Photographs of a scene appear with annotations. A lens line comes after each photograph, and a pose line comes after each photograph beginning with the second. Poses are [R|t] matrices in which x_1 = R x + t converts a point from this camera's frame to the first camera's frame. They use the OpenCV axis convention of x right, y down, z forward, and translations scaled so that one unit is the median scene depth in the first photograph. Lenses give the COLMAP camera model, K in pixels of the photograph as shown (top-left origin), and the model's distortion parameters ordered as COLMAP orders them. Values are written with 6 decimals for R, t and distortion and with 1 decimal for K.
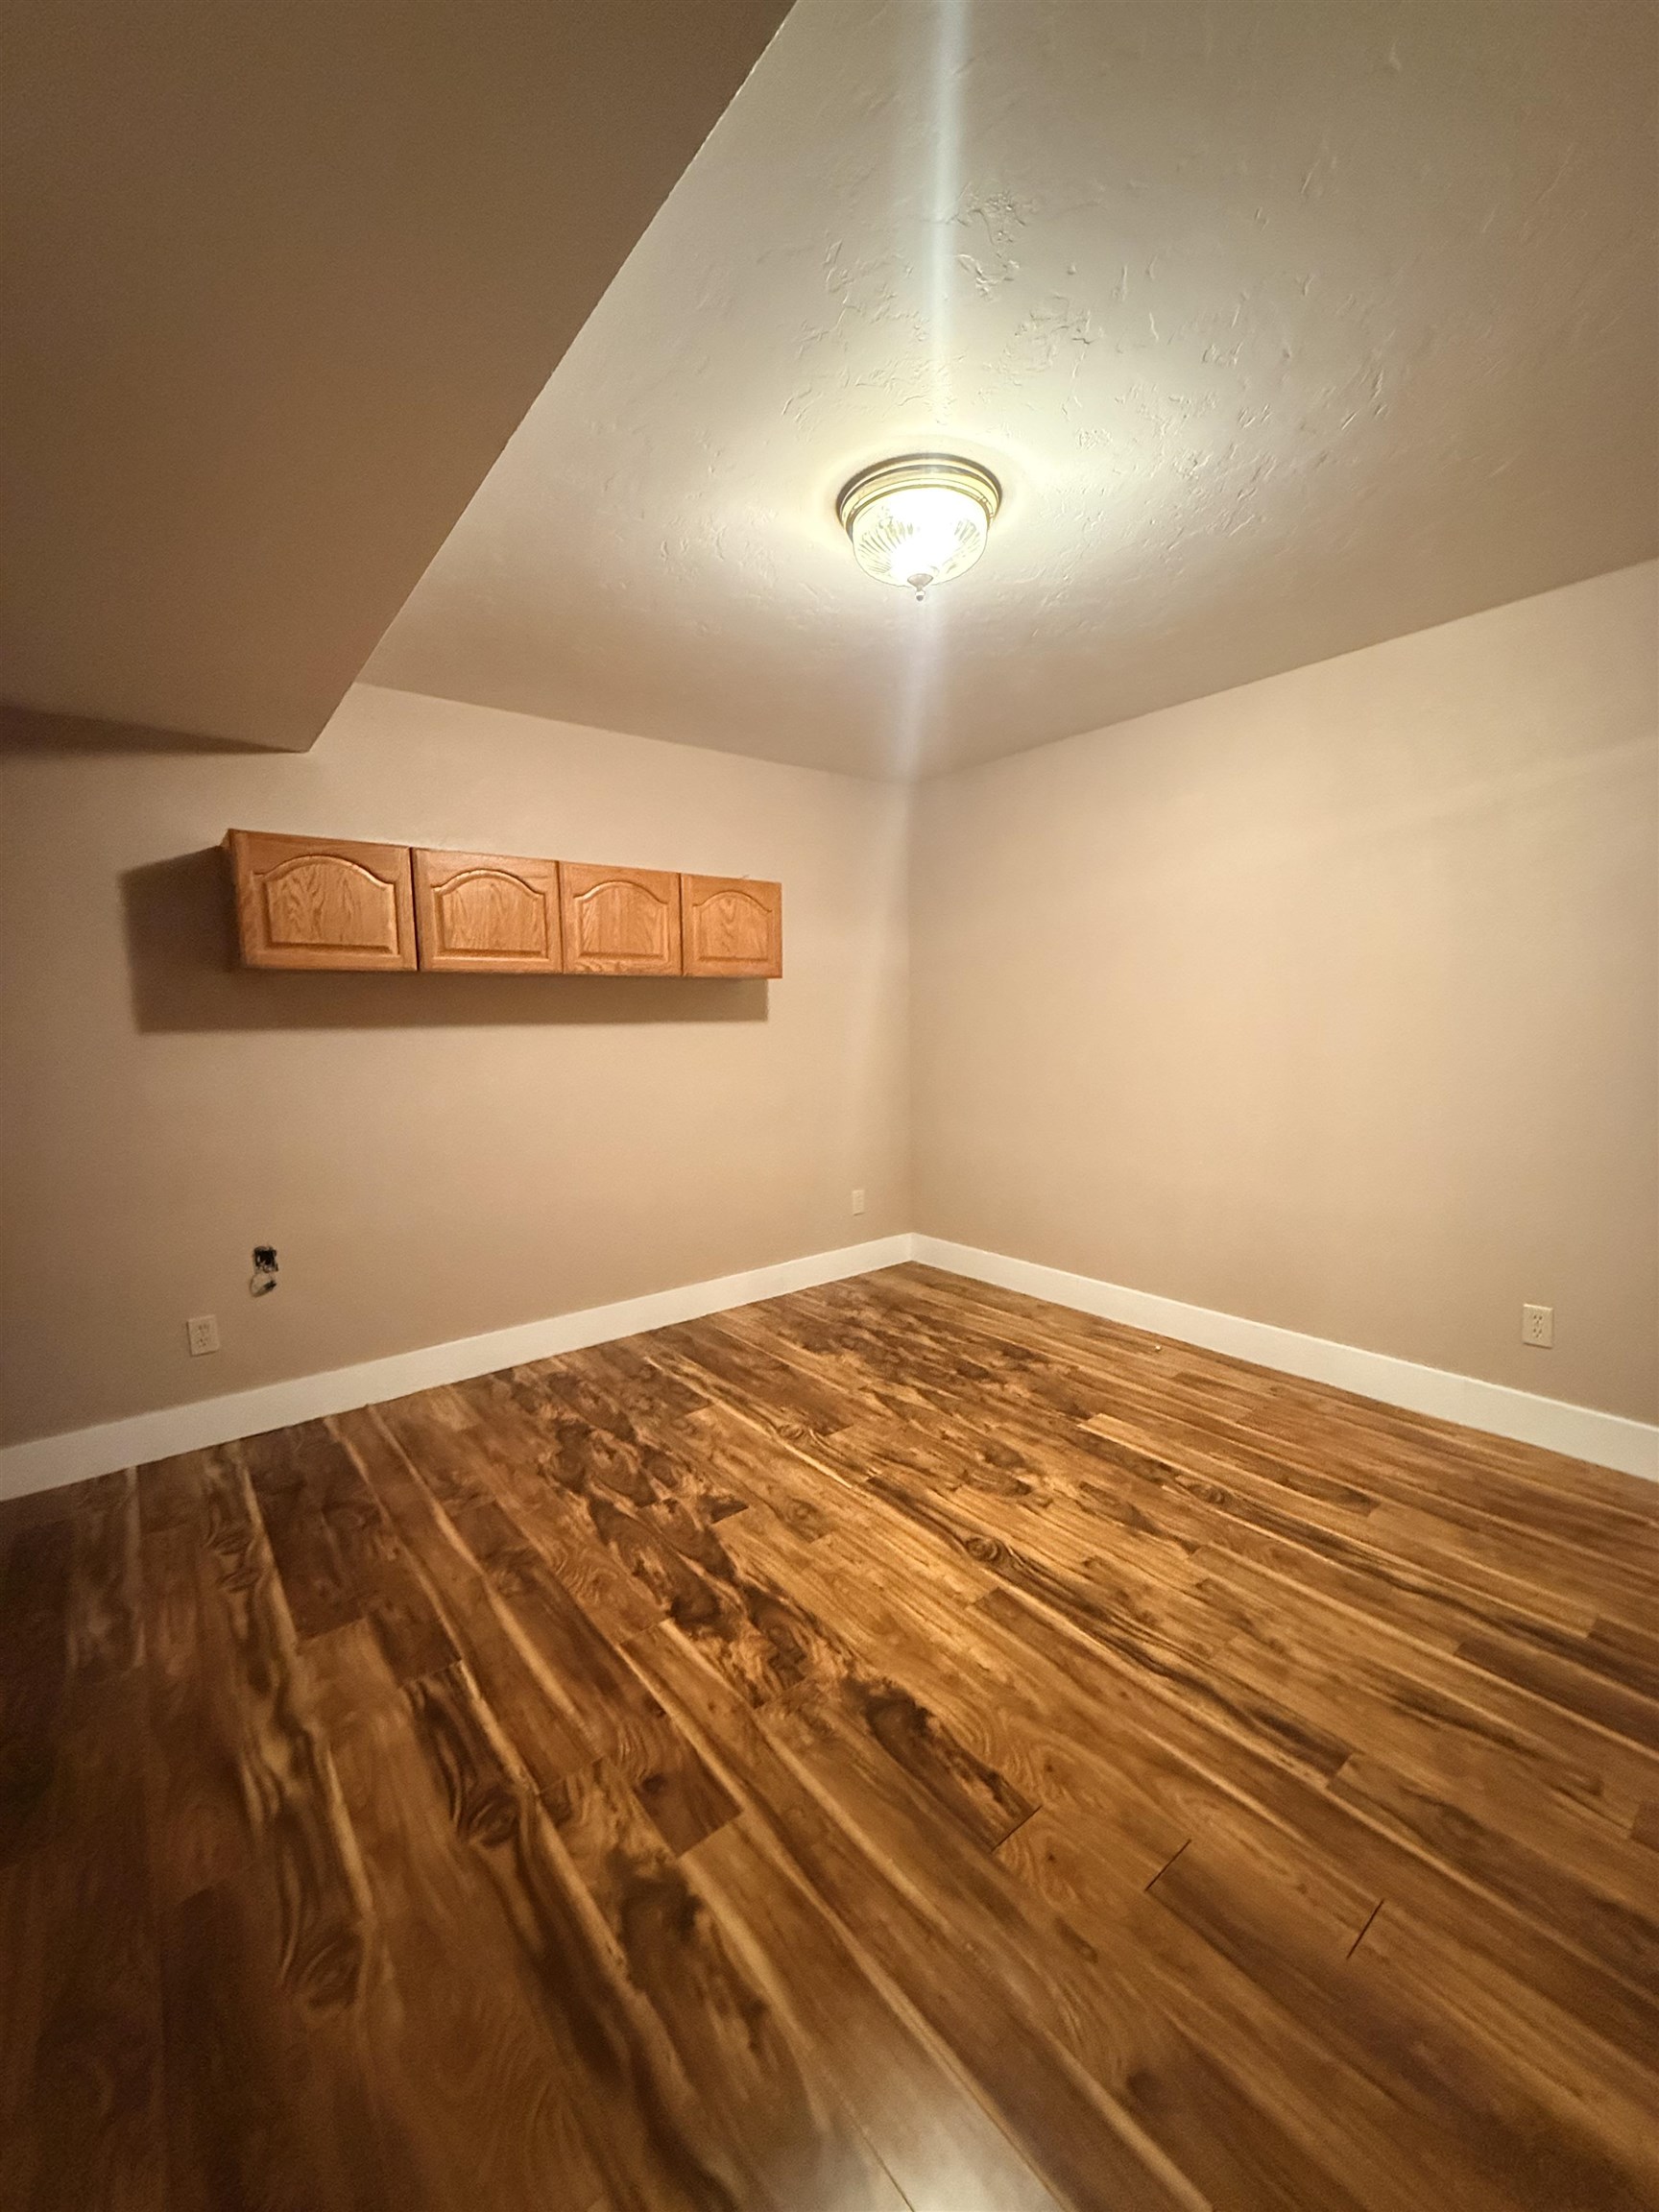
lens RADIAL K [[882.3, 0, 830.1], [0, 882.3, 1101.2], [0, 0, 1]] dist [-0.000123, -0.000287]
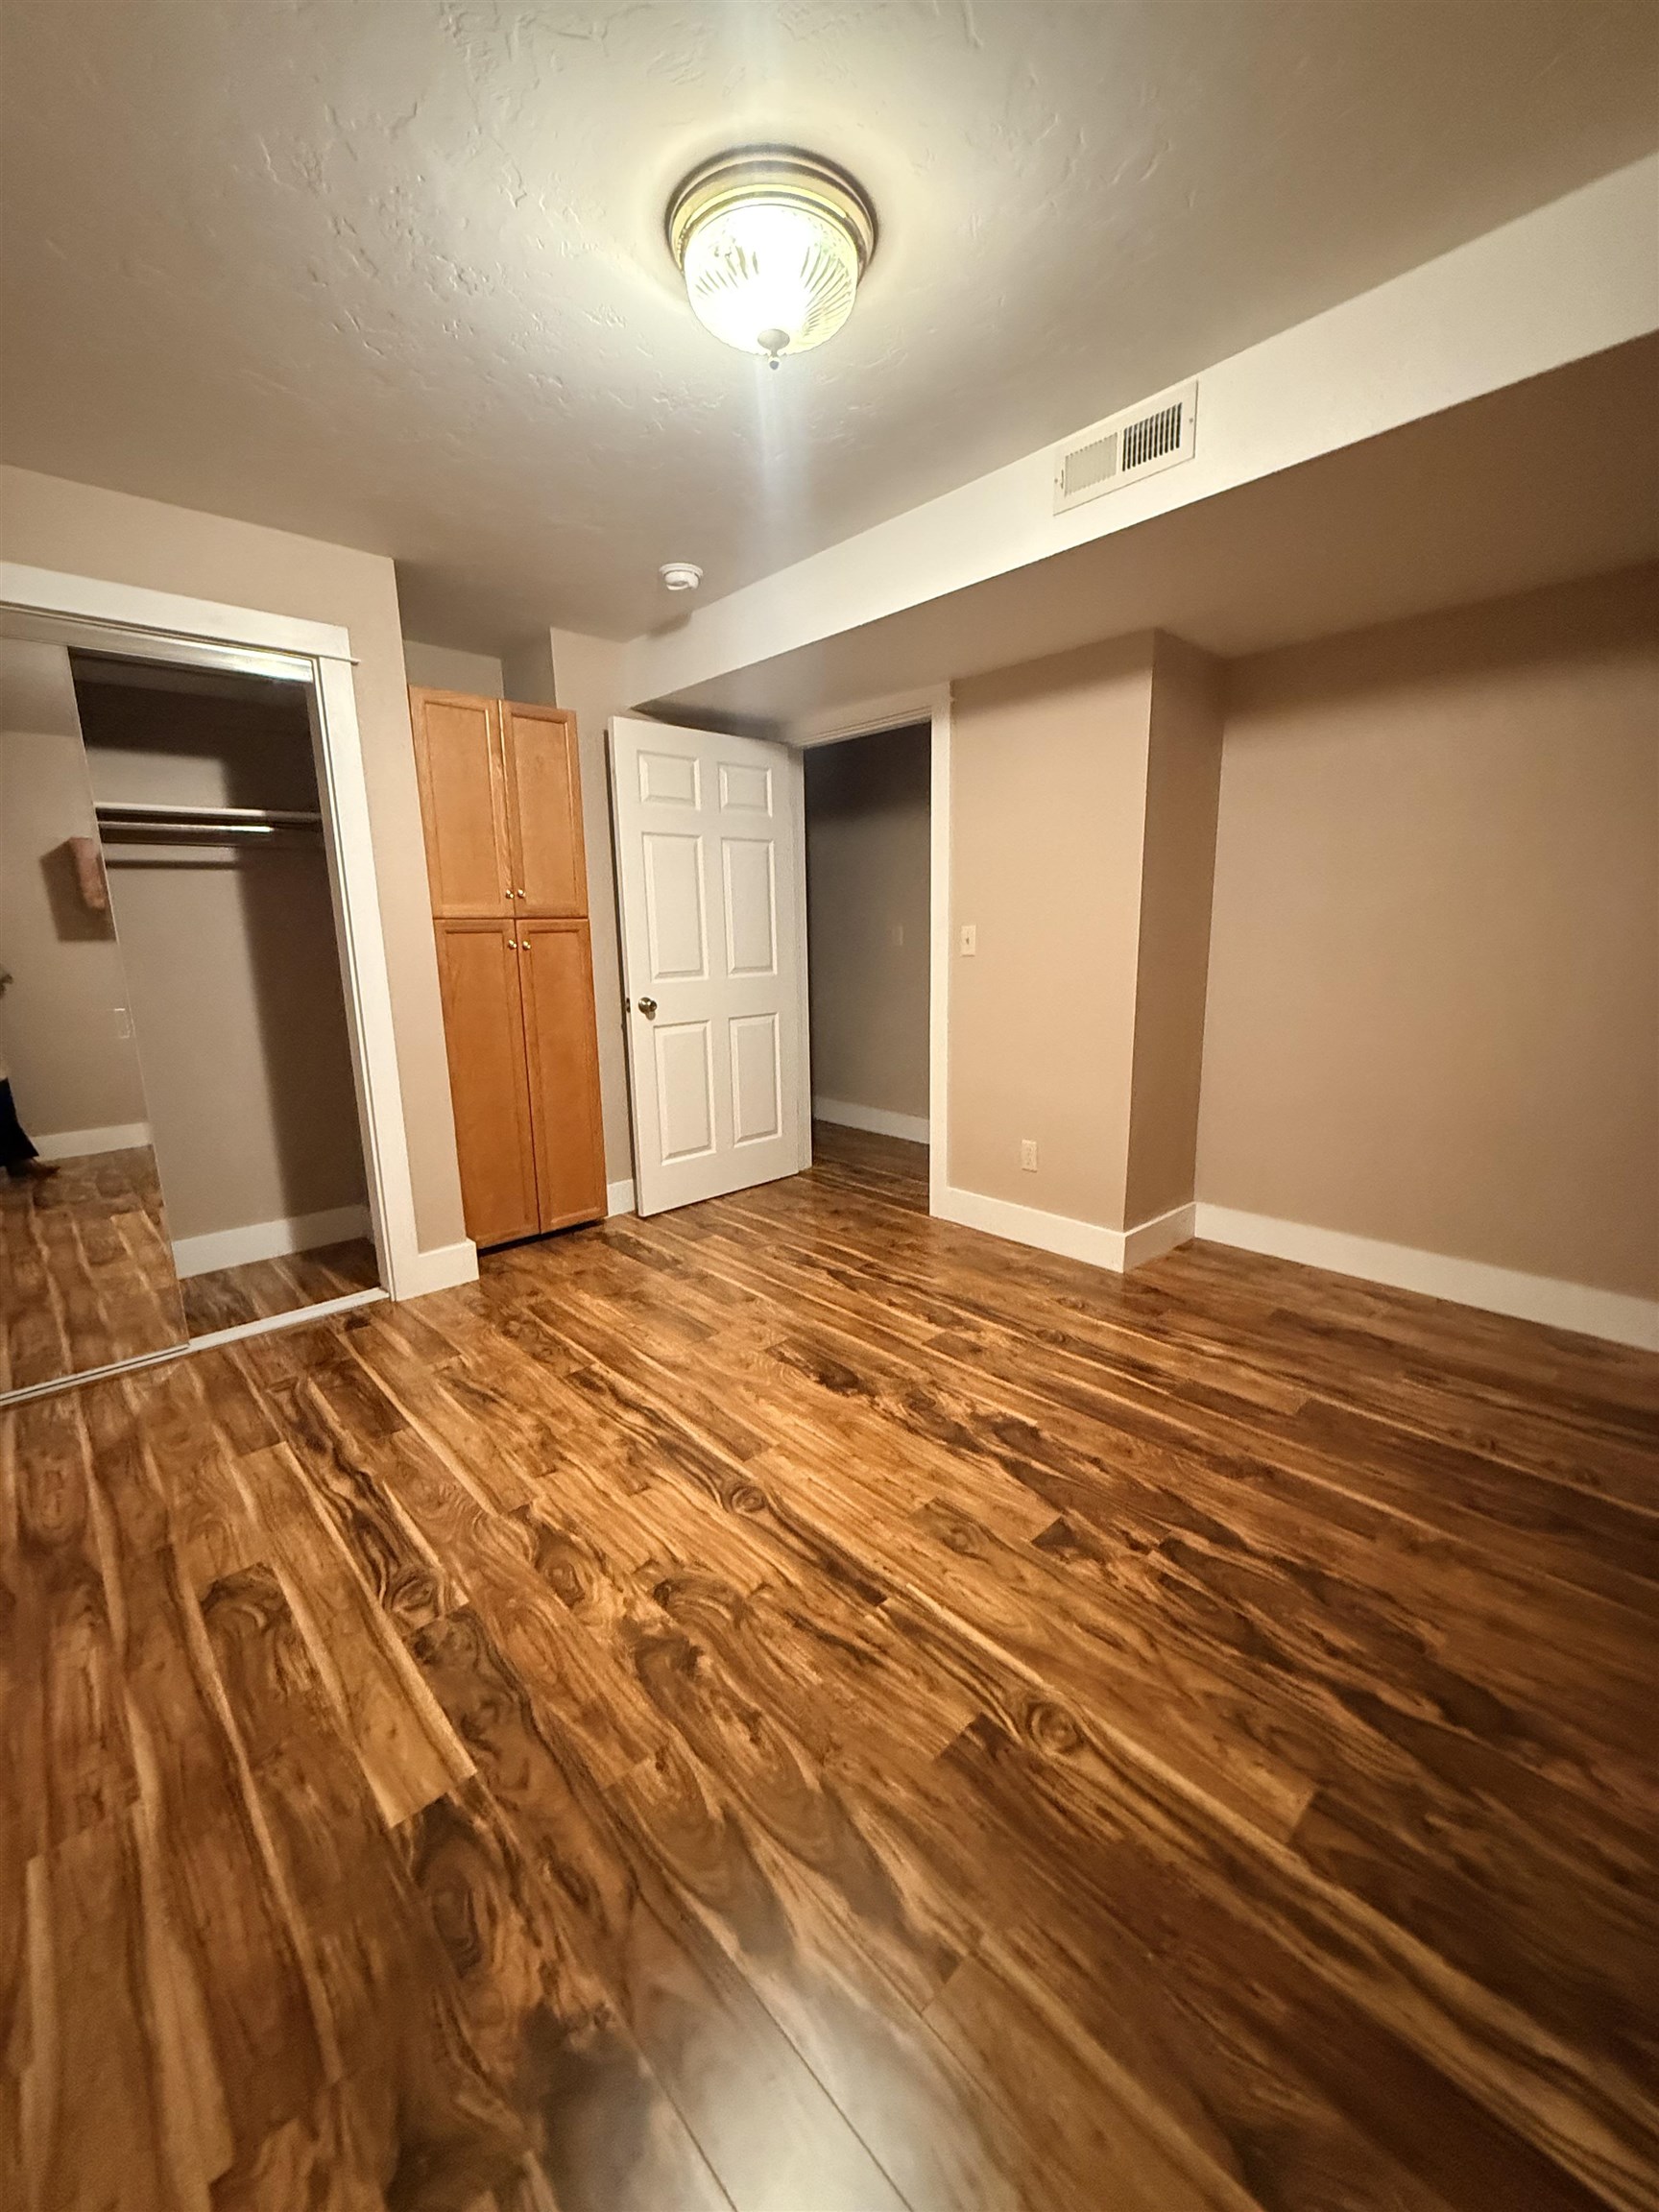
lens RADIAL K [[882.3, 0, 830.1], [0, 882.3, 1101.2], [0, 0, 1]] dist [-0.000123, -0.000287]
pose [[-0.996387, 0.053158, -0.066241, 0.131729], [0.030991, 0.953695, 0.299175, -0.170435], [0.079077, 0.296041, -0.951896, 1.844130]]
